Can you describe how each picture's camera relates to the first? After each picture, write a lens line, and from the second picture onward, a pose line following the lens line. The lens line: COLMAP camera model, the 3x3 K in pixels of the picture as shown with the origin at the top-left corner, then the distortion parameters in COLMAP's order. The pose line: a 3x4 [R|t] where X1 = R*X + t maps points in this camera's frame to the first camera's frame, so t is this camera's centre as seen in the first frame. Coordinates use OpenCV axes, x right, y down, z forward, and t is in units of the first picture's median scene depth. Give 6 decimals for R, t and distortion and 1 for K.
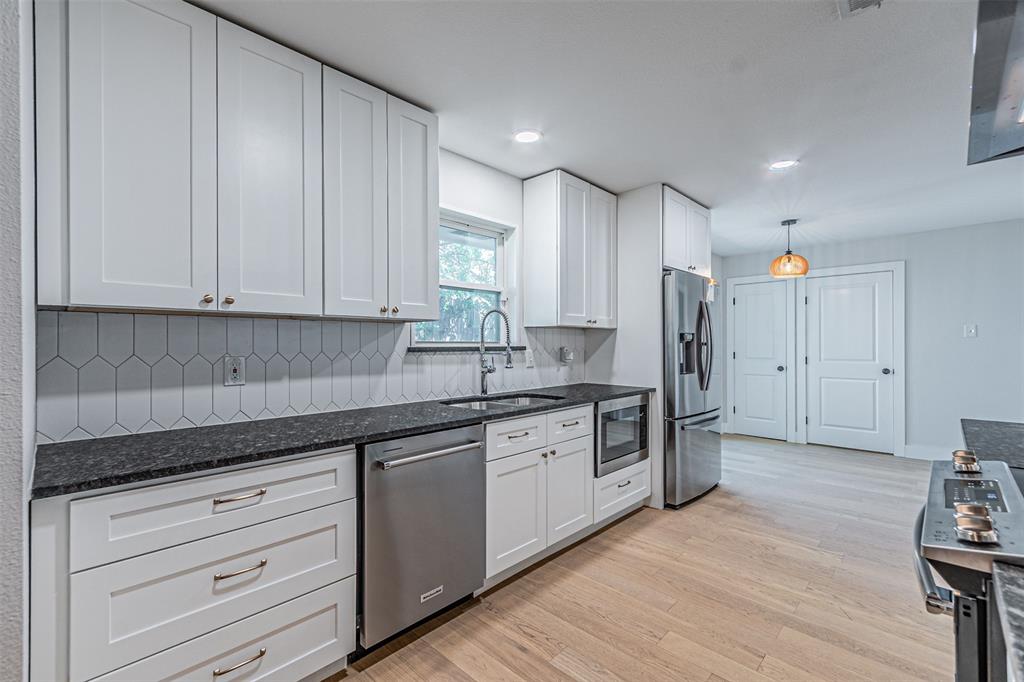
lens RADIAL K [[438.0, 0, 501.6], [0, 438.0, 341.0], [0, 0, 1]] dist [0.001652, -0.000382]
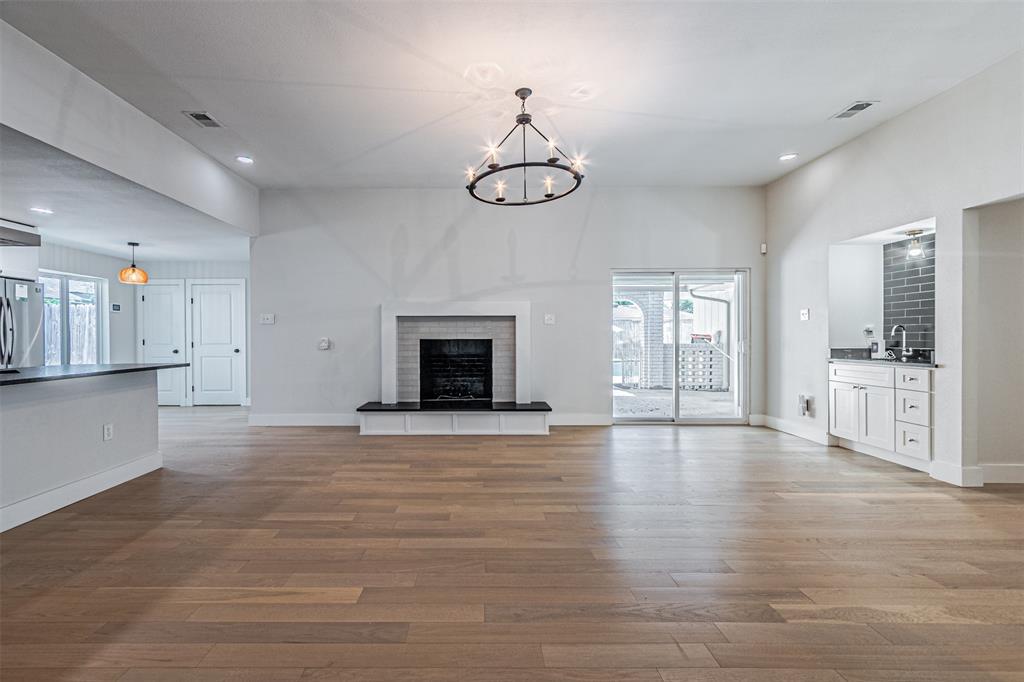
lens RADIAL K [[459.4, 0, 484.3], [0, 459.4, 339.7], [0, 0, 1]] dist [0.001809, 0.000178]
pose [[0.708498, -0.006003, 0.705687, 0.634889], [0.000481, 0.999968, 0.008023, 0.033073], [-0.705713, -0.005345, 0.708478, -1.266611]]
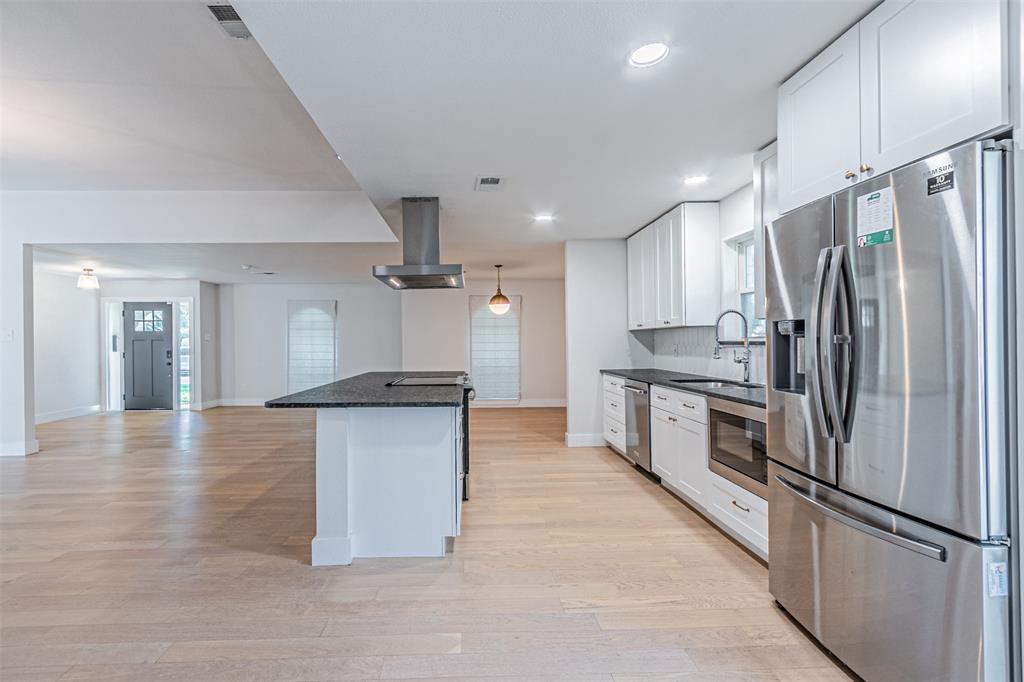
lens RADIAL K [[458.0, 0, 471.2], [0, 458.0, 343.7], [0, 0, 1]] dist [-0.000397, -0.000268]
pose [[-0.705820, 0.011344, -0.708300, 1.353393], [0.017047, 0.999854, -0.000974, 0.008333], [0.708186, -0.012762, -0.705911, 1.348826]]
